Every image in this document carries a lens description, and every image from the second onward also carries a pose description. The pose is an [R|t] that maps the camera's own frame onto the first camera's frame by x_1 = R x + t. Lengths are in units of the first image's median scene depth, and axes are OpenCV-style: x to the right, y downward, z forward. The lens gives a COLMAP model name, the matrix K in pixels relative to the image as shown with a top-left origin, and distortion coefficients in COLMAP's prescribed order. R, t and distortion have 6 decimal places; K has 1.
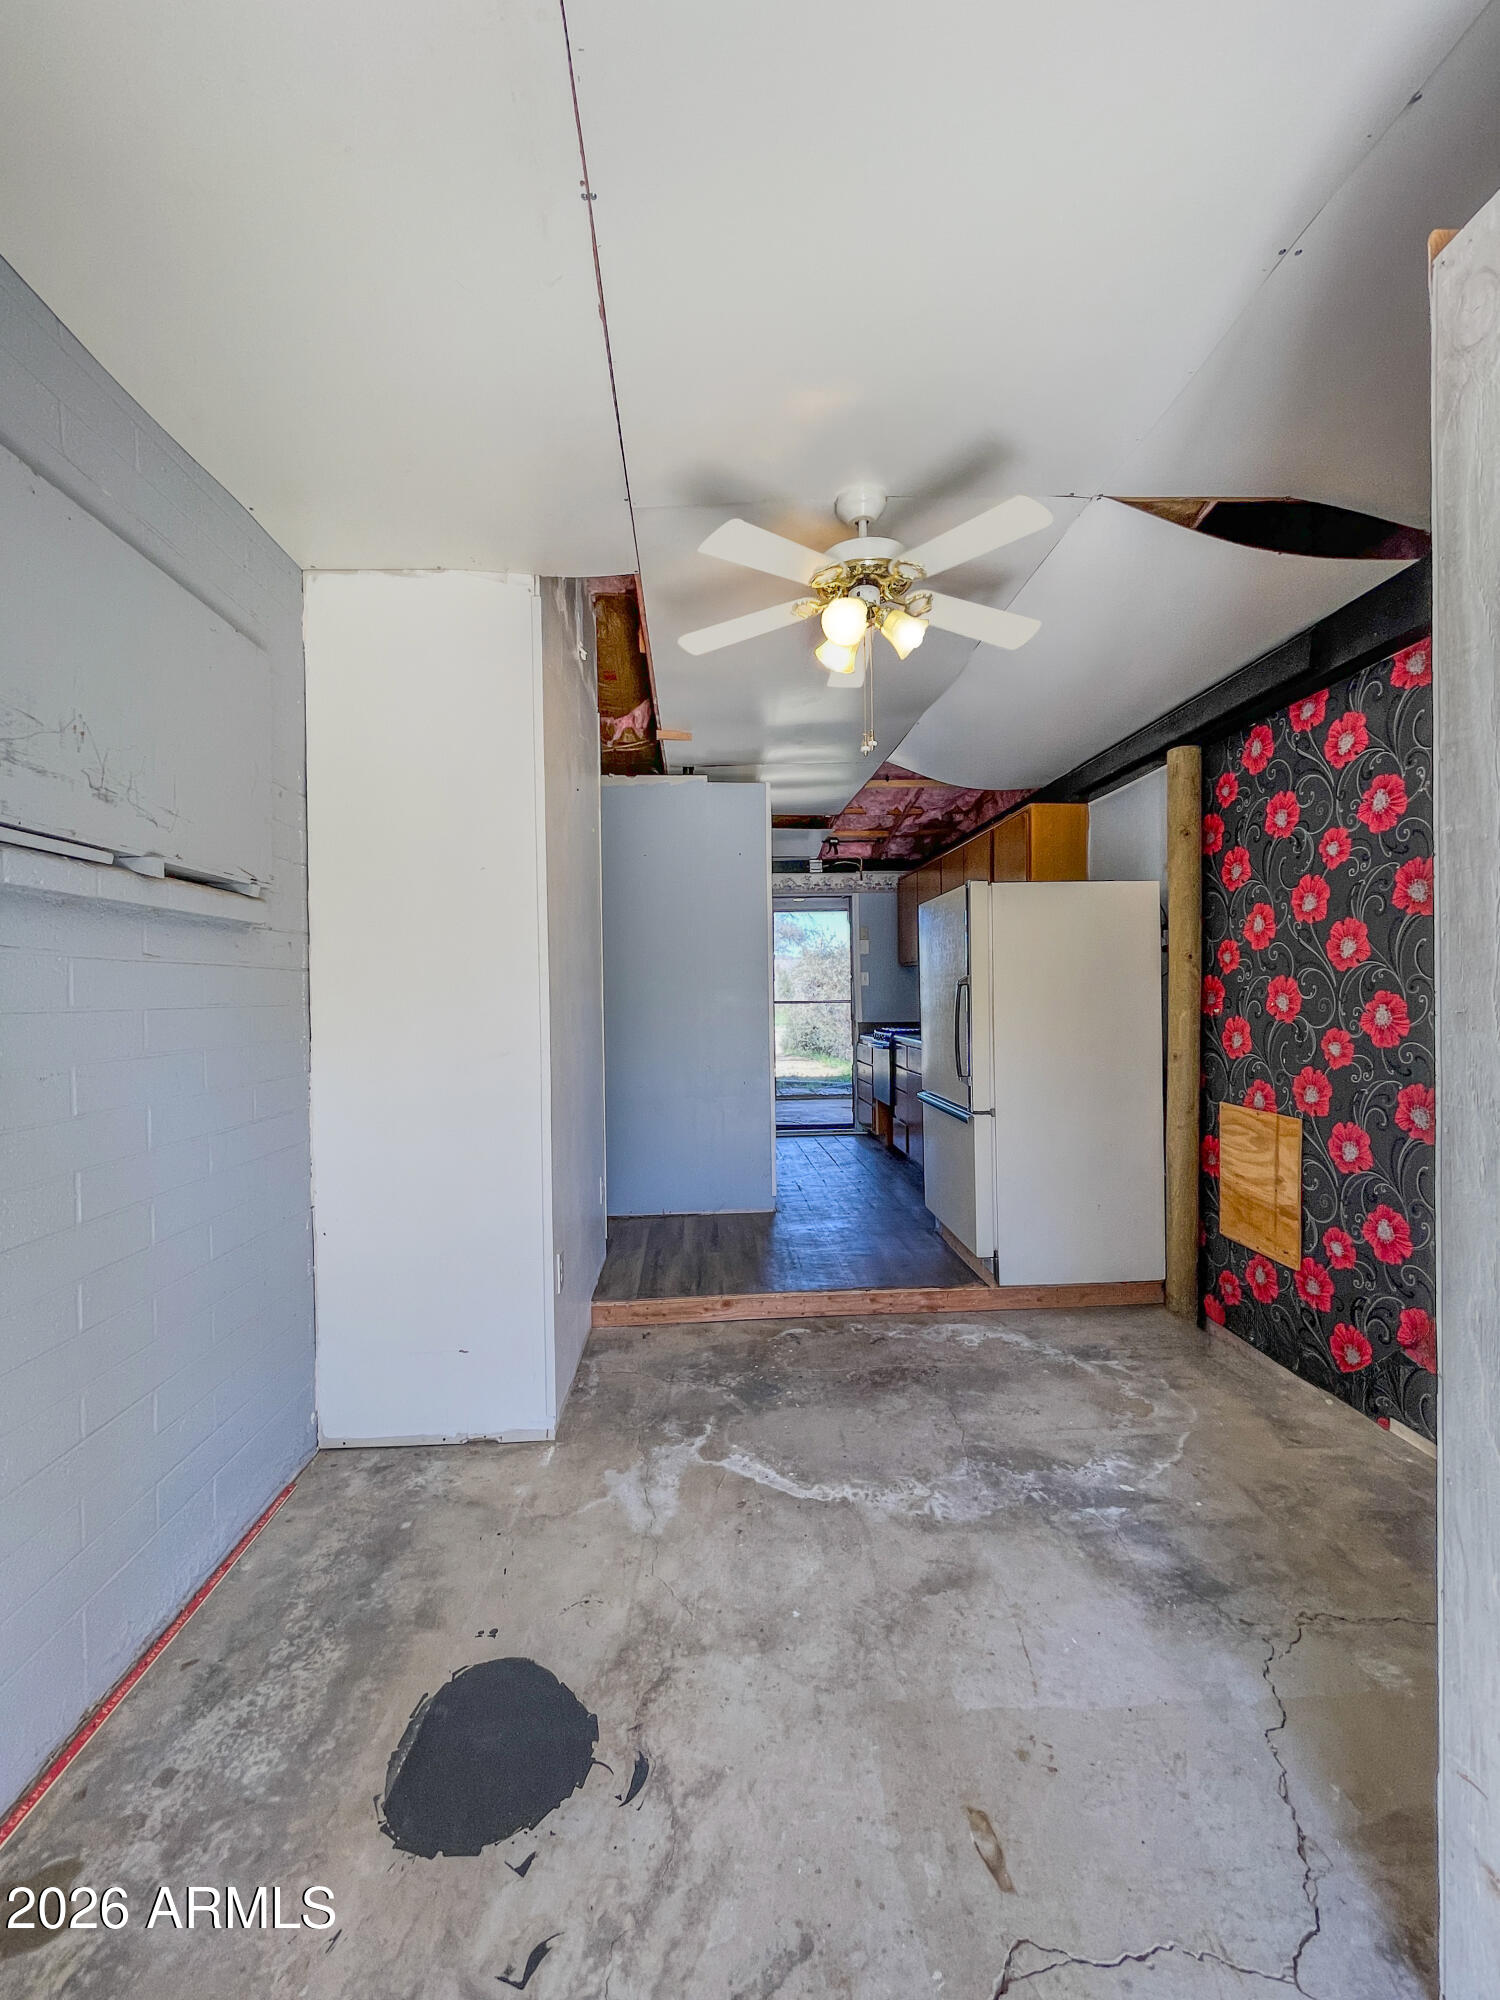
lens RADIAL K [[843.8, 0, 792.4], [0, 843.8, 991.7], [0, 0, 1]] dist [0.001815, 0.001051]
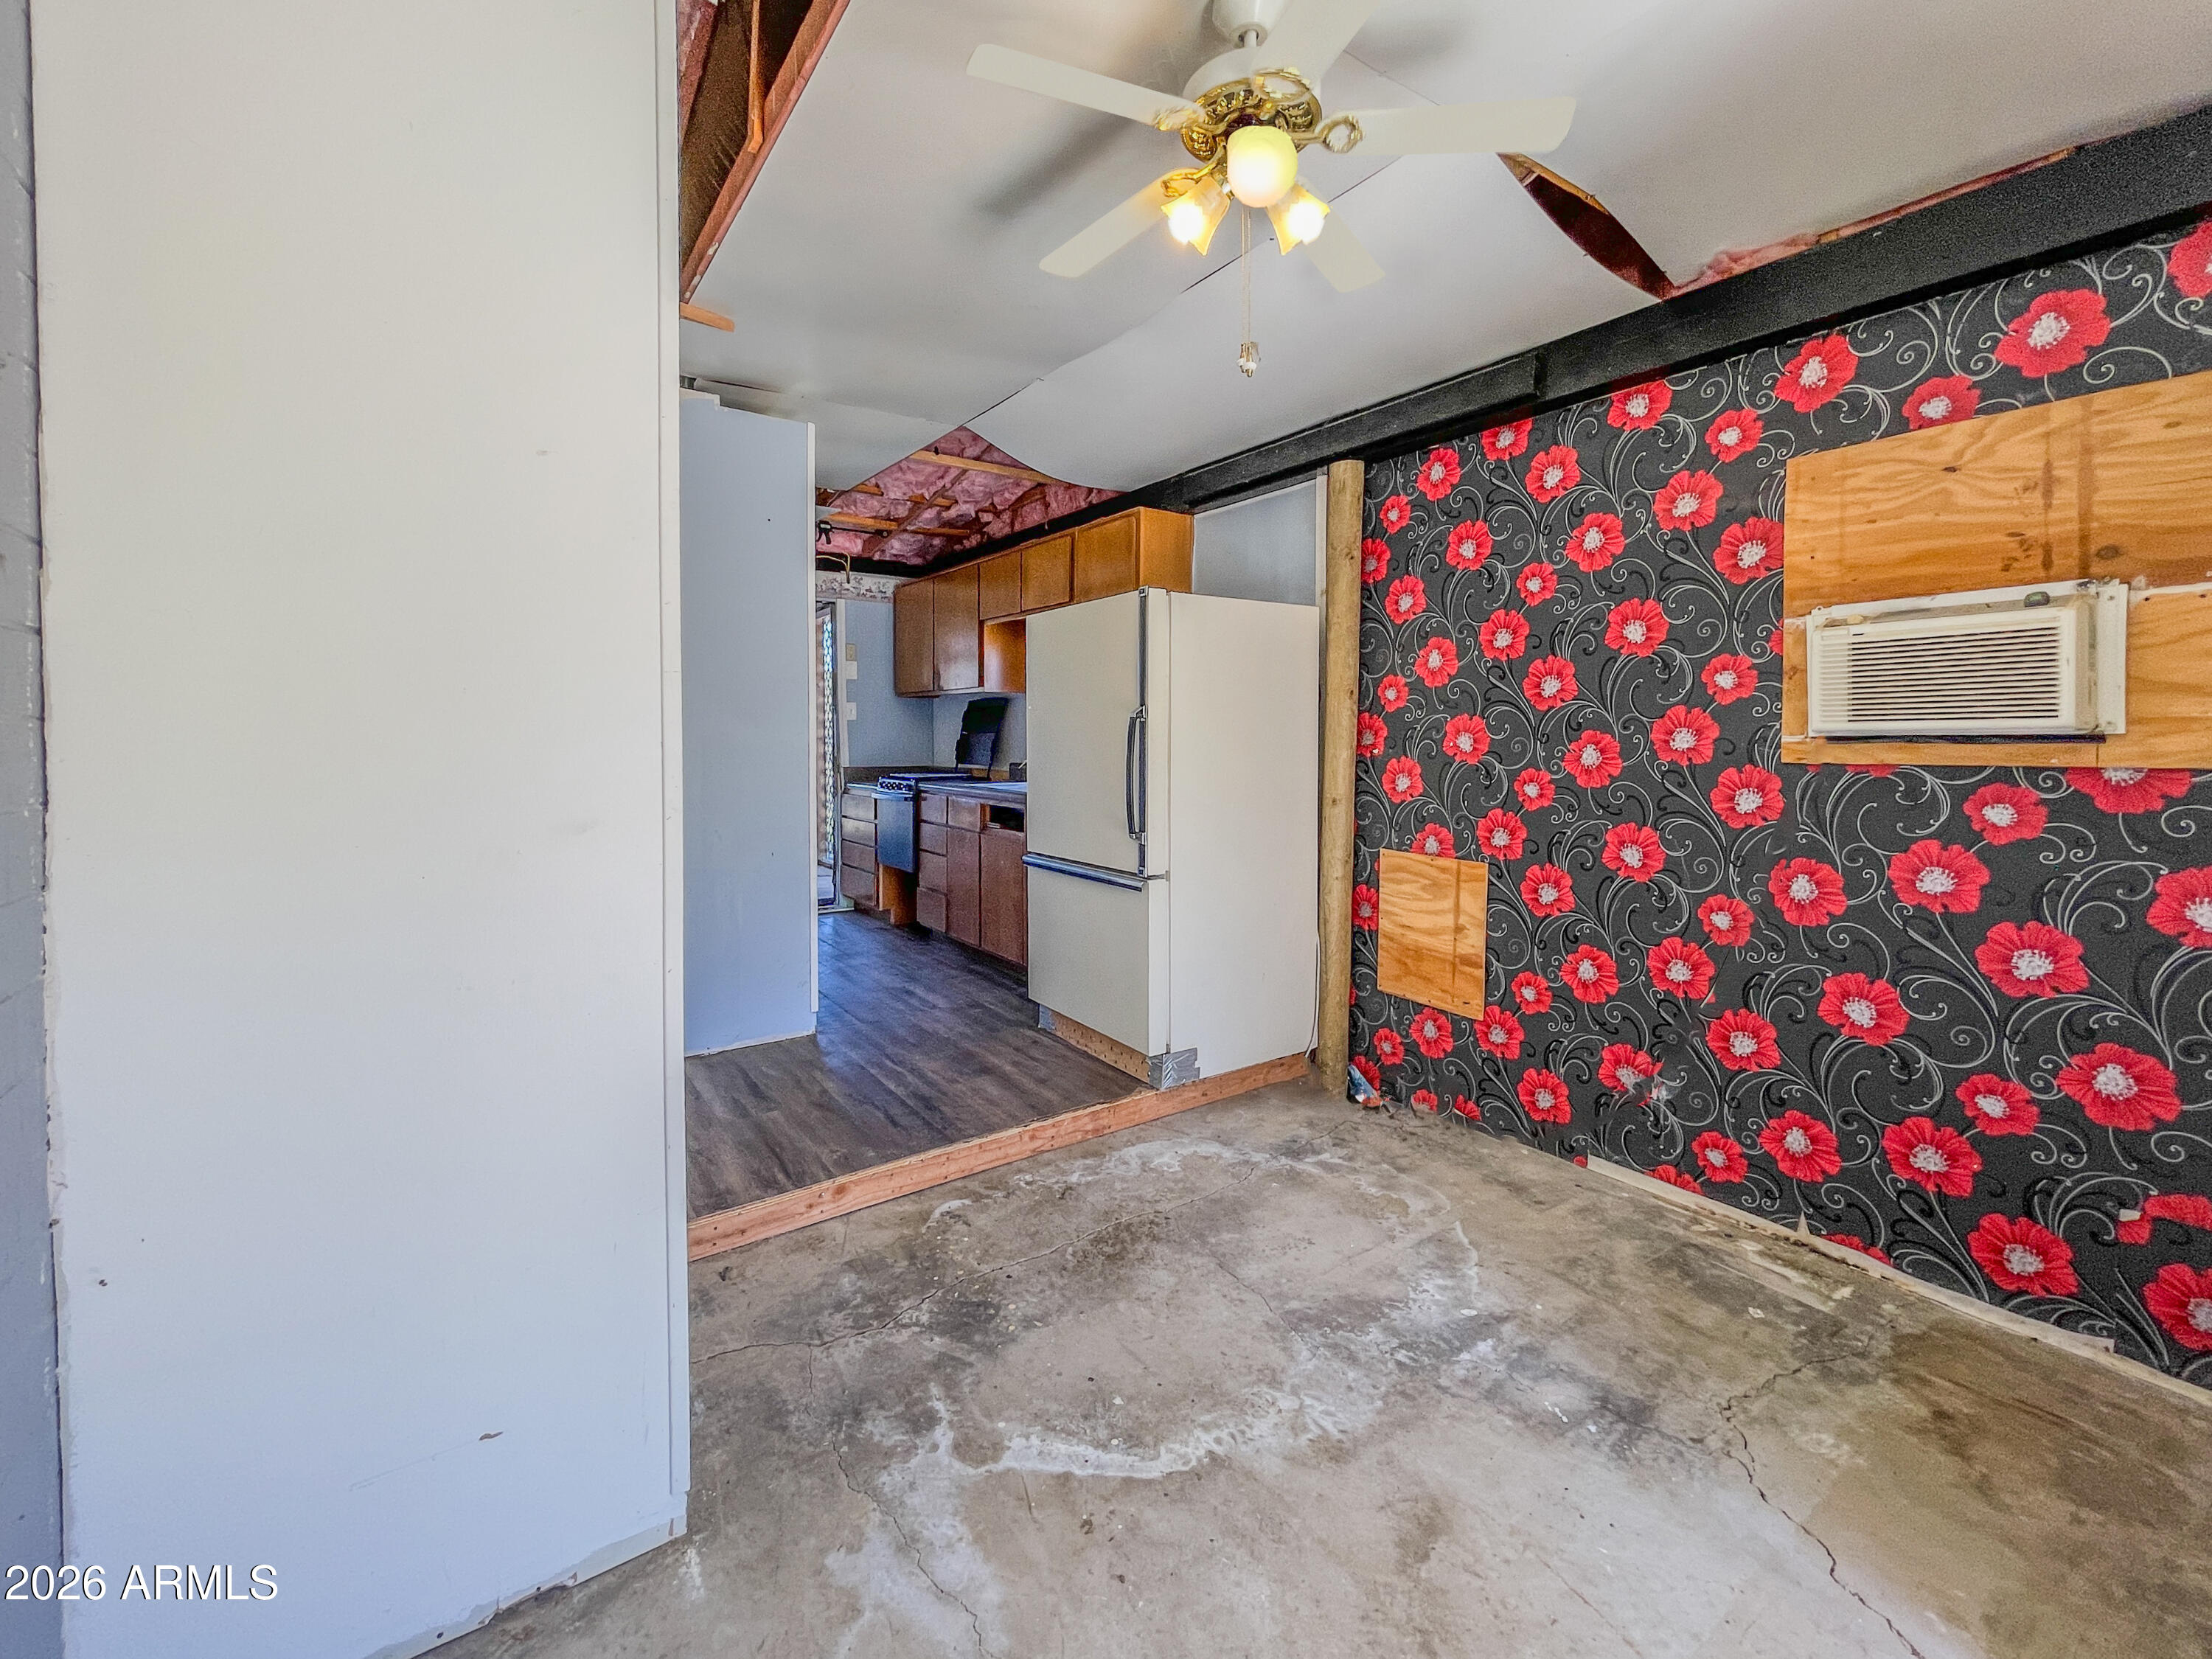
lens RADIAL K [[933.3, 0, 1137.8], [0, 933.3, 748.3], [0, 0, 1]] dist [0.001815, 0.001051]
pose [[0.860256, 0.006300, 0.509823, -0.288358], [-0.013972, 0.999839, 0.011221, 0.013284], [-0.509671, -0.016776, 0.860206, 0.290516]]
